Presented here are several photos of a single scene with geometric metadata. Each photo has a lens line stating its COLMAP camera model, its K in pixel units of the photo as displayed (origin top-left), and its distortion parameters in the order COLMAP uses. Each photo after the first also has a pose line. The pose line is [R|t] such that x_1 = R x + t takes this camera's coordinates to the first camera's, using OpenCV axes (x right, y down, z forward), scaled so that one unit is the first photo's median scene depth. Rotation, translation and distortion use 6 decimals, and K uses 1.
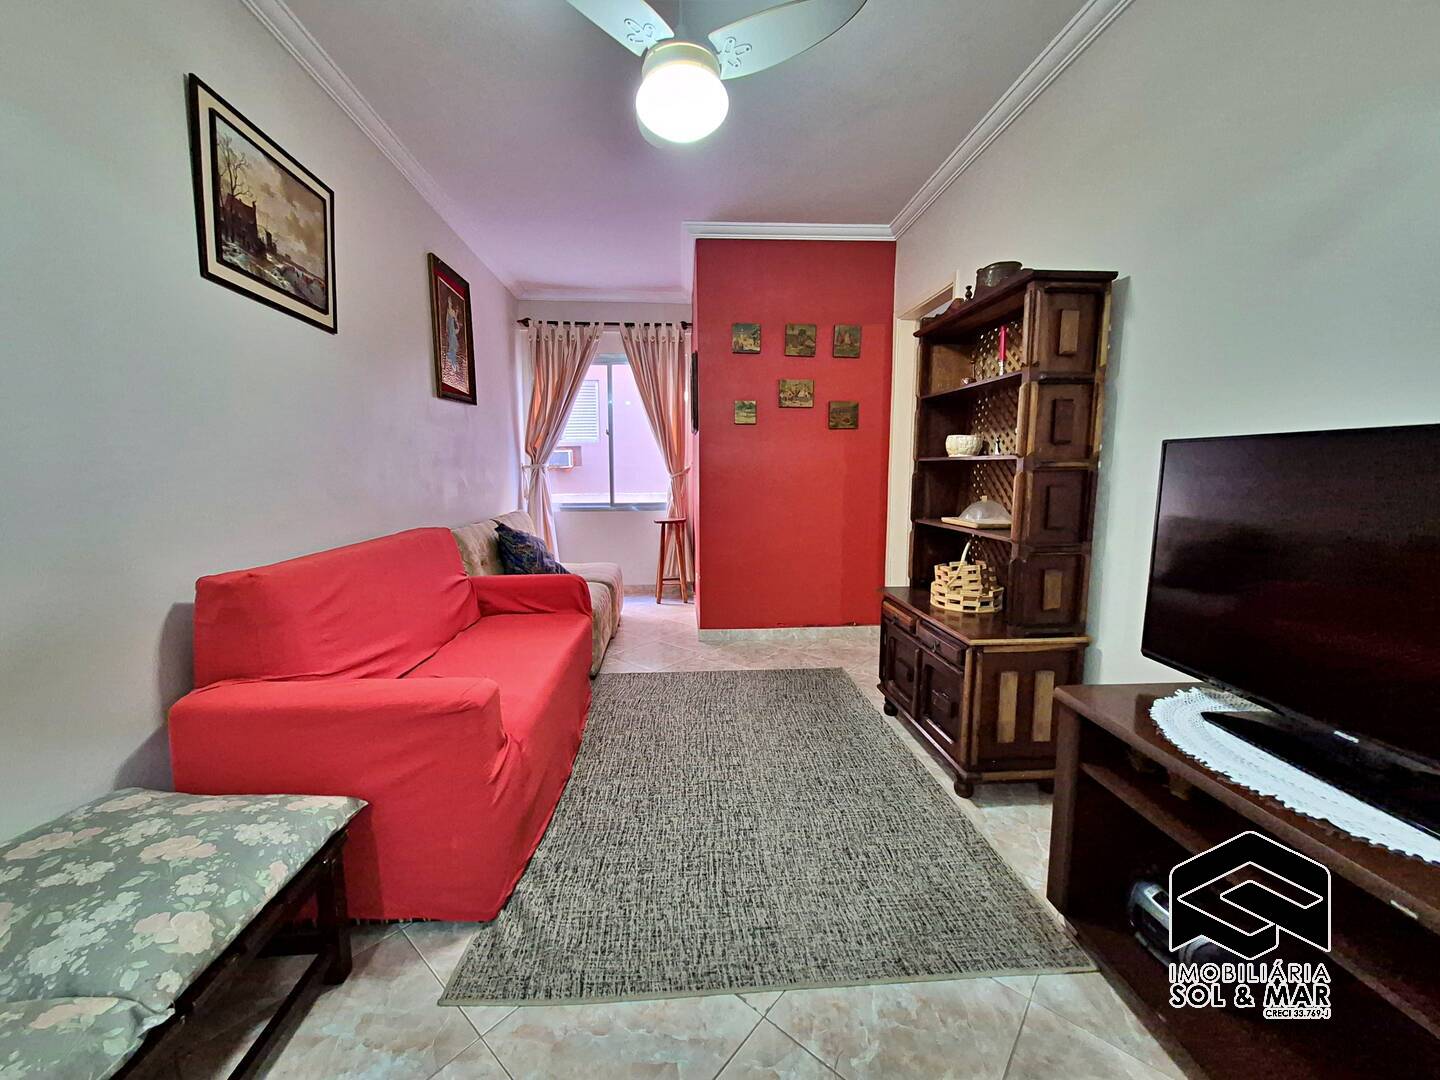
lens RADIAL K [[562.6, 0, 706.1], [0, 562.6, 529.8], [0, 0, 1]] dist [0.005155, -0.000727]
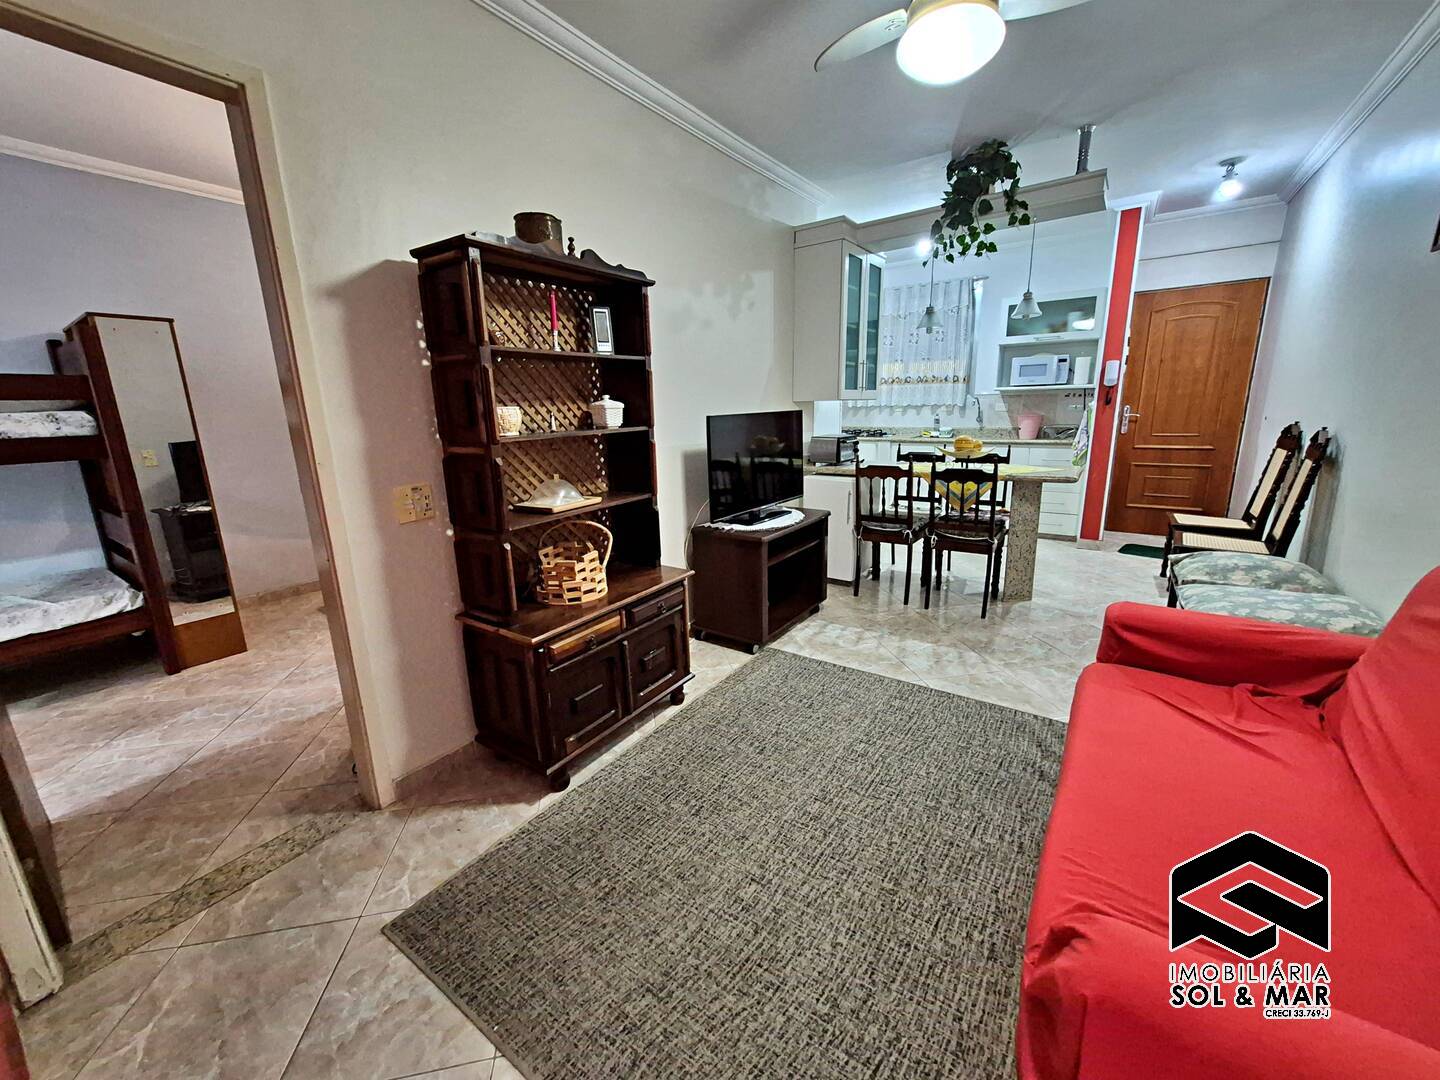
lens RADIAL K [[565.1, 0, 712.9], [0, 565.1, 531.9], [0, 0, 1]] dist [0.003995, 0.000269]
pose [[-0.783137, -0.114279, 0.611259, -0.202567], [0.101642, 0.946225, 0.307126, -0.163019], [-0.613487, 0.302651, -0.729408, 1.105111]]
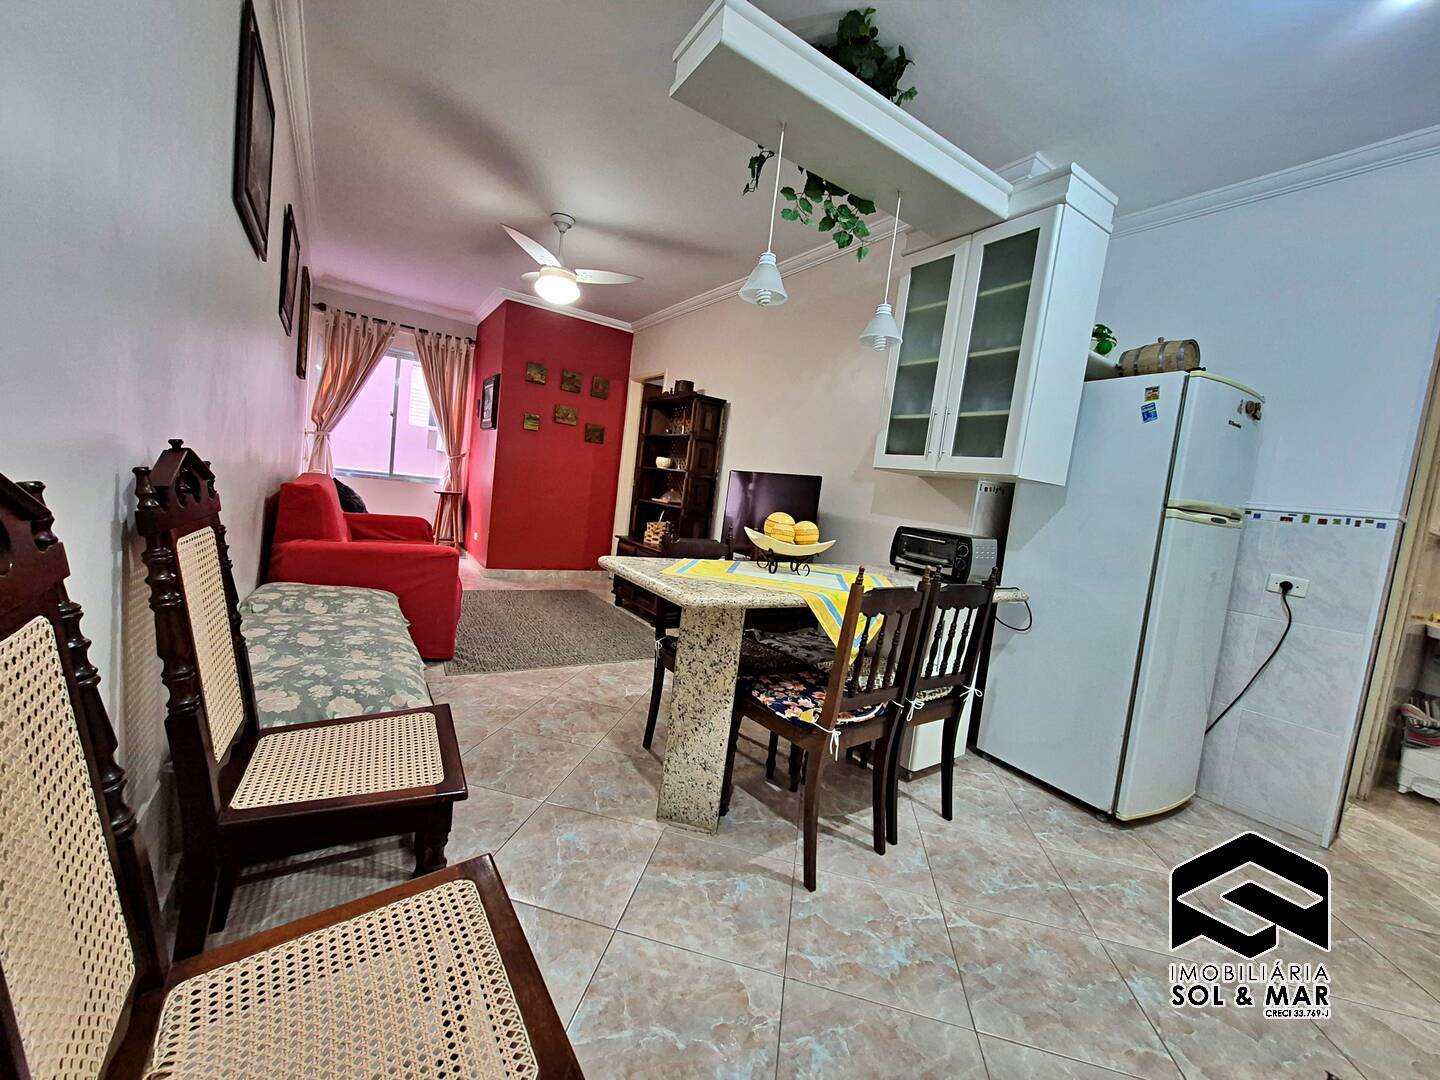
lens RADIAL K [[565.1, 0, 712.9], [0, 565.1, 531.9], [0, 0, 1]] dist [0.003995, 0.000269]
pose [[0.858828, 0.062890, 0.508388, -0.292063], [-0.061854, 0.997905, -0.018954, 0.089238], [-0.508516, -0.015167, 0.860919, -0.598326]]
